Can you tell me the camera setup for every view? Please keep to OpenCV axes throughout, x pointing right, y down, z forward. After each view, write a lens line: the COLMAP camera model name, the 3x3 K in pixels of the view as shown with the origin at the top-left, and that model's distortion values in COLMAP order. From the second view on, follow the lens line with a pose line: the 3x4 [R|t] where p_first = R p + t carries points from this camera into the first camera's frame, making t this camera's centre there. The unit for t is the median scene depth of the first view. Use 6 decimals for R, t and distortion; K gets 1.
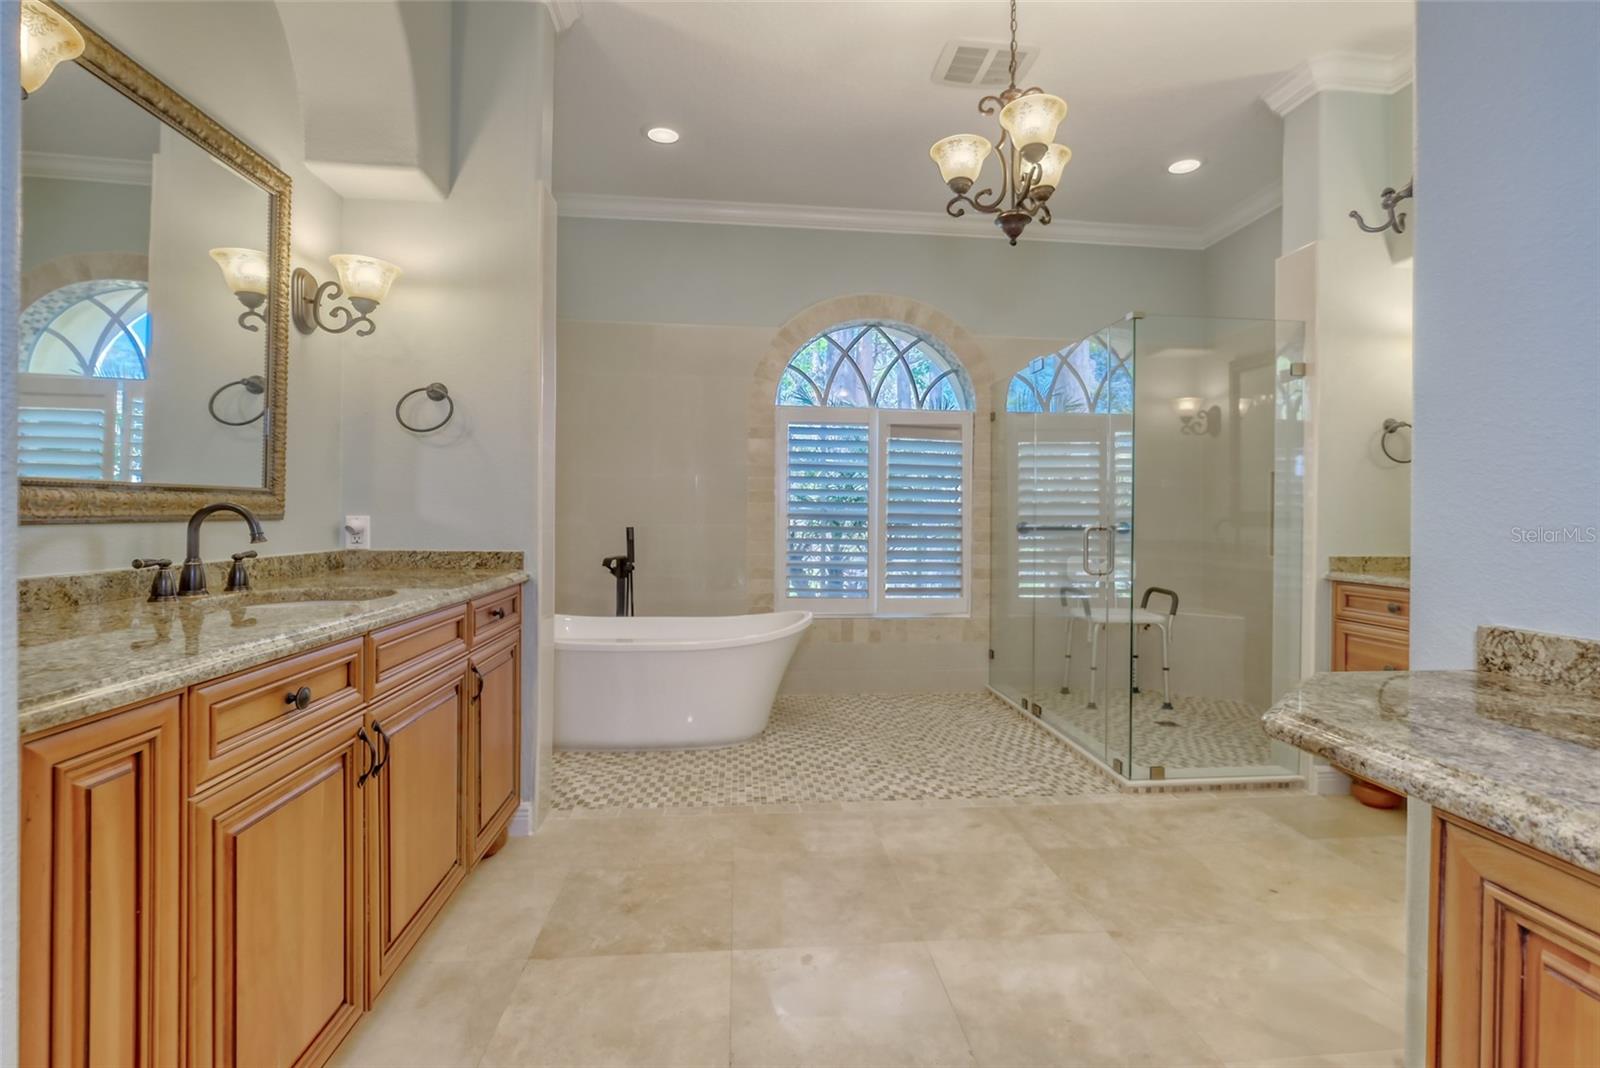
lens RADIAL K [[714.8, 0, 802.4], [0, 714.8, 514.4], [0, 0, 1]] dist [0.001676, -0.000063]
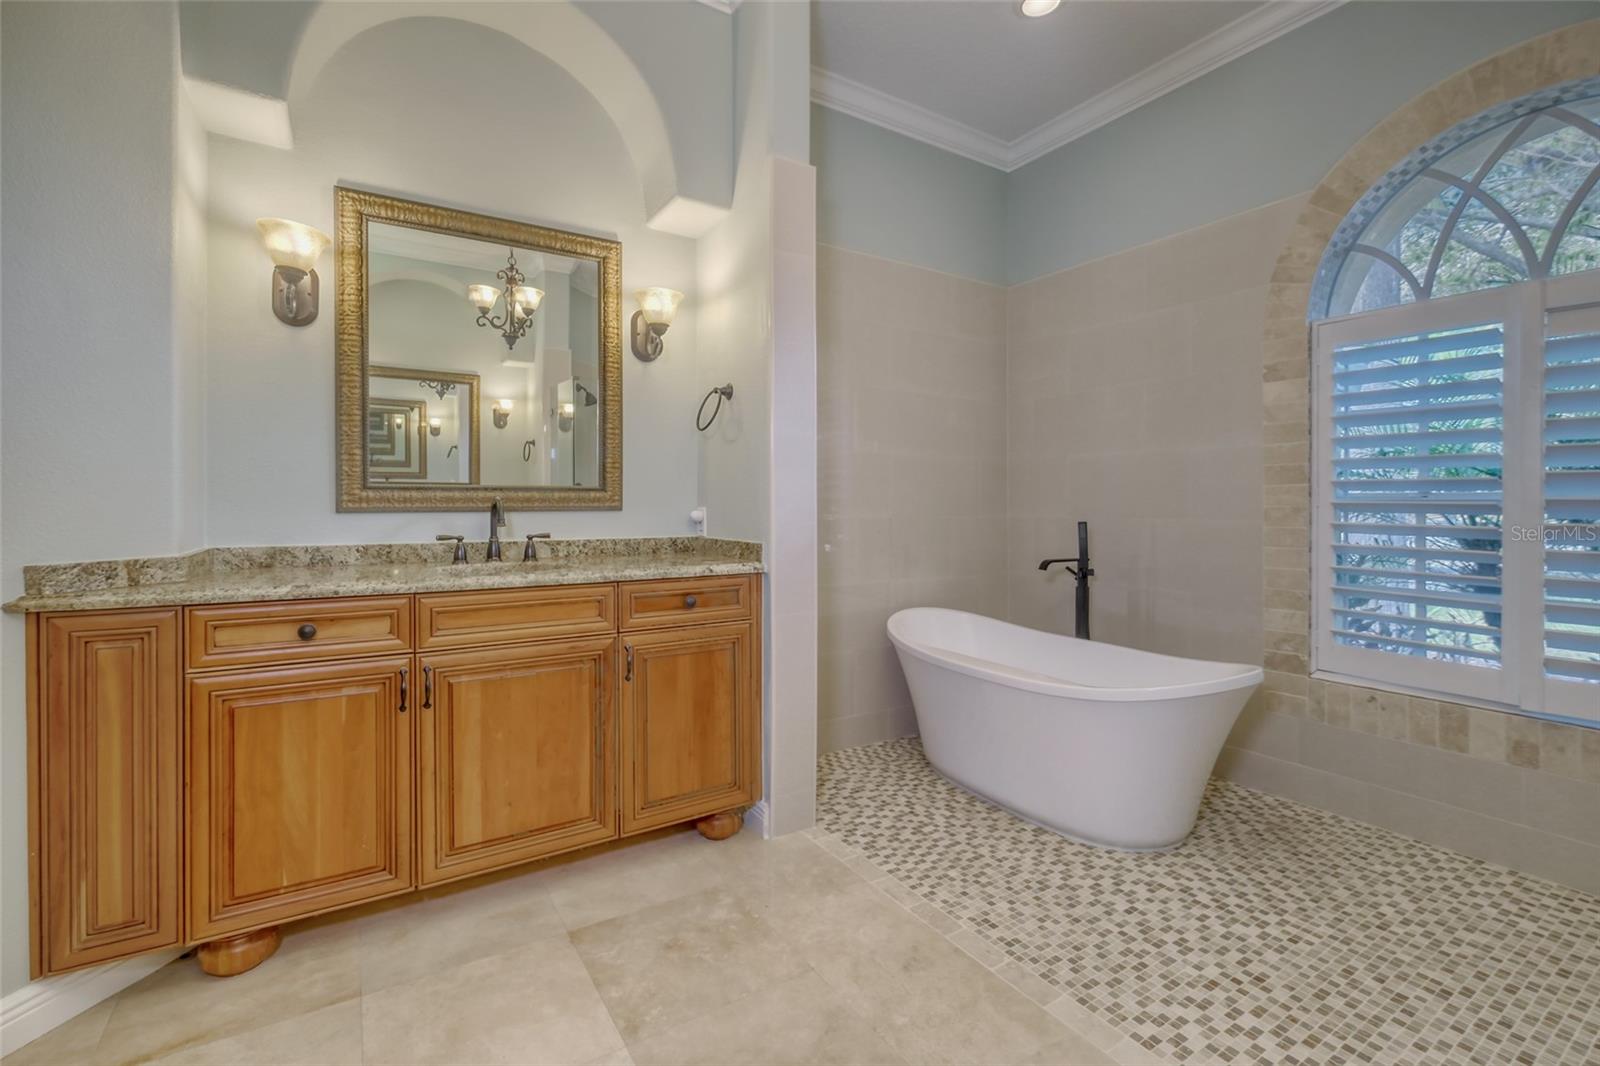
lens RADIAL K [[749.2, 0, 800.8], [0, 749.2, 510.6], [0, 0, 1]] dist [-0.006249, -0.000509]
pose [[0.475810, -0.002199, -0.879545, 0.437420], [0.002557, 0.999996, -0.001117, 0.007067], [0.879544, -0.001718, 0.475814, 0.466710]]
